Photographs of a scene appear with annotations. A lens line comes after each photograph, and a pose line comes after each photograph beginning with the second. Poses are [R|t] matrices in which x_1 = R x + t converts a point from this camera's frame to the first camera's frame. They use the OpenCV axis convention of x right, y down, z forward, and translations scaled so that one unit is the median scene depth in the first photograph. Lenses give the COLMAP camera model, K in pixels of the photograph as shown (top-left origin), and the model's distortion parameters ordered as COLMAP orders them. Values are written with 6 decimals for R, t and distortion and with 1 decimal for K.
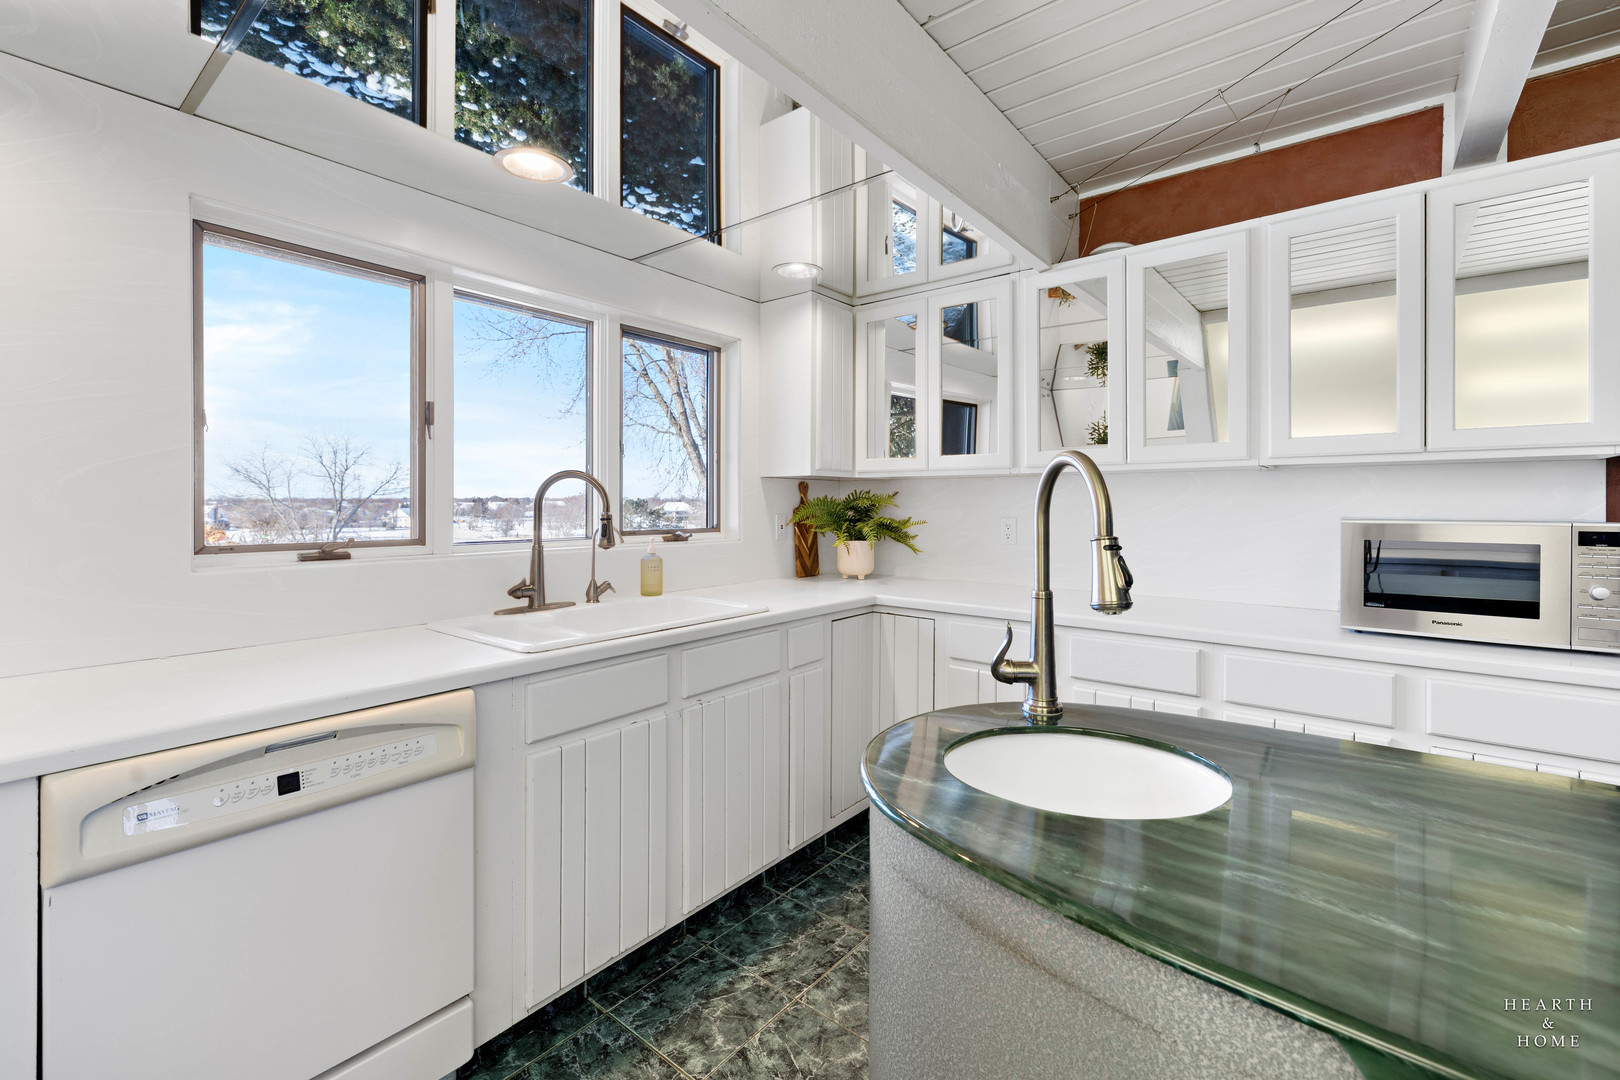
lens RADIAL K [[684.1, 0, 806.1], [0, 684.1, 501.2], [0, 0, 1]] dist [0.002232, -0.000280]
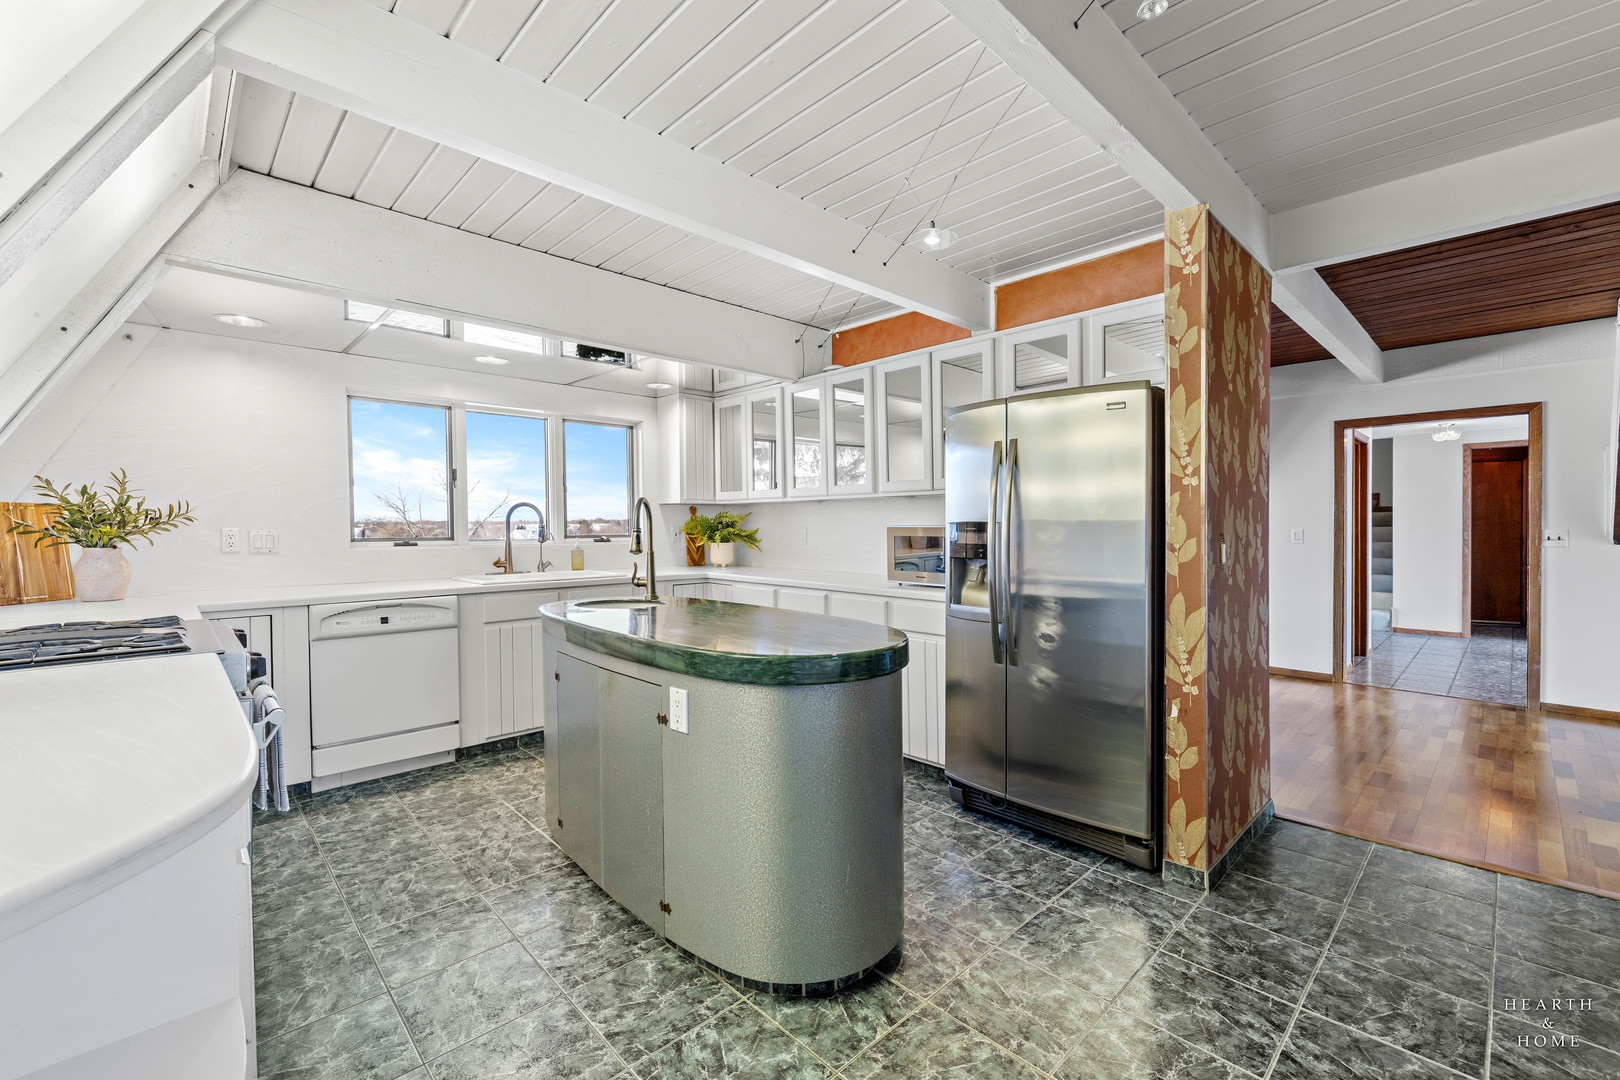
lens RADIAL K [[684.1, 0, 810.1], [0, 684.1, 540.6], [0, 0, 1]] dist [0.002232, -0.000280]
pose [[0.991124, -0.000168, -0.132937, 0.630733], [0.003750, 0.999637, 0.026694, 0.012621], [0.132885, -0.026956, 0.990765, -0.719643]]
